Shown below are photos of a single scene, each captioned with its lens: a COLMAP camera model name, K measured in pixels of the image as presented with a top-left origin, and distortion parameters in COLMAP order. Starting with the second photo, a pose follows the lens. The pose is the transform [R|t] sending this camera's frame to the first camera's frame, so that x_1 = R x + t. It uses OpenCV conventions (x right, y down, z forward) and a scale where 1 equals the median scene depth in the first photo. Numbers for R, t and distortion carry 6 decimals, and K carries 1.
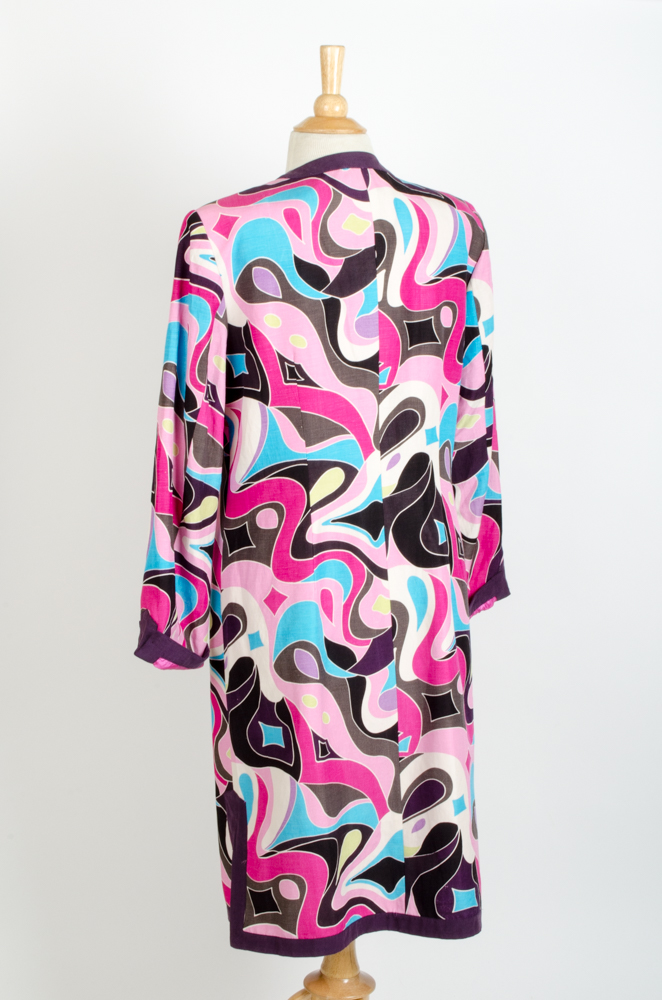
lens RADIAL K [[1839.4, 0, 329.6], [0, 1839.4, 537.0], [0, 0, 1]] dist [-0.009055, 0.039311]
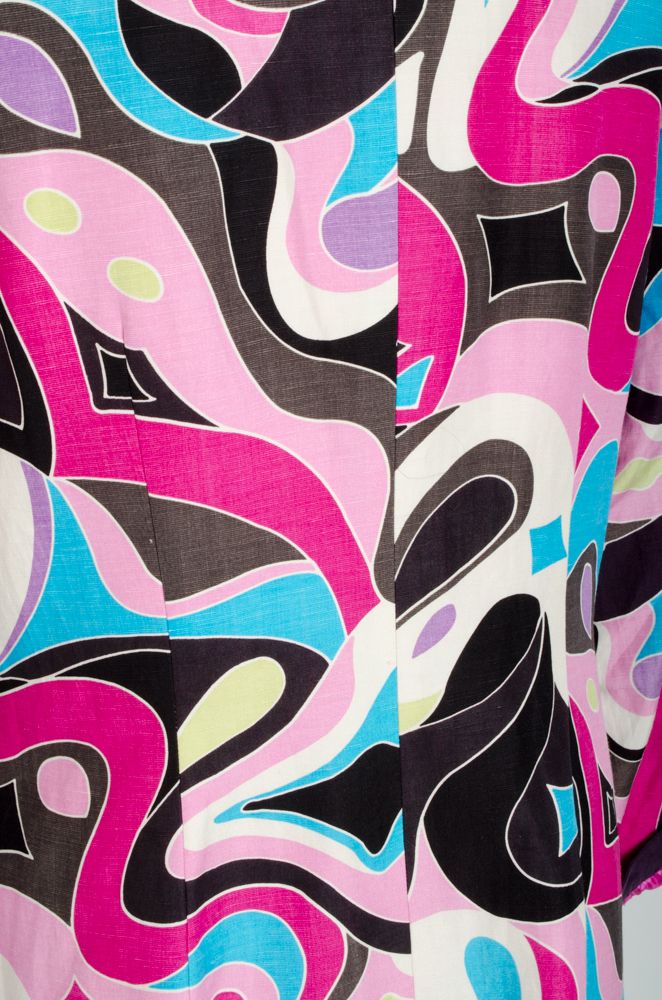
lens RADIAL K [[1839.4, 0, 329.6], [0, 1839.4, 537.0], [0, 0, 1]] dist [-0.009055, 0.039311]
pose [[0.998764, 0.027859, -0.041165, 0.029120], [-0.024226, 0.995979, 0.086255, -0.087915], [0.043403, -0.085151, 0.995422, 0.667472]]
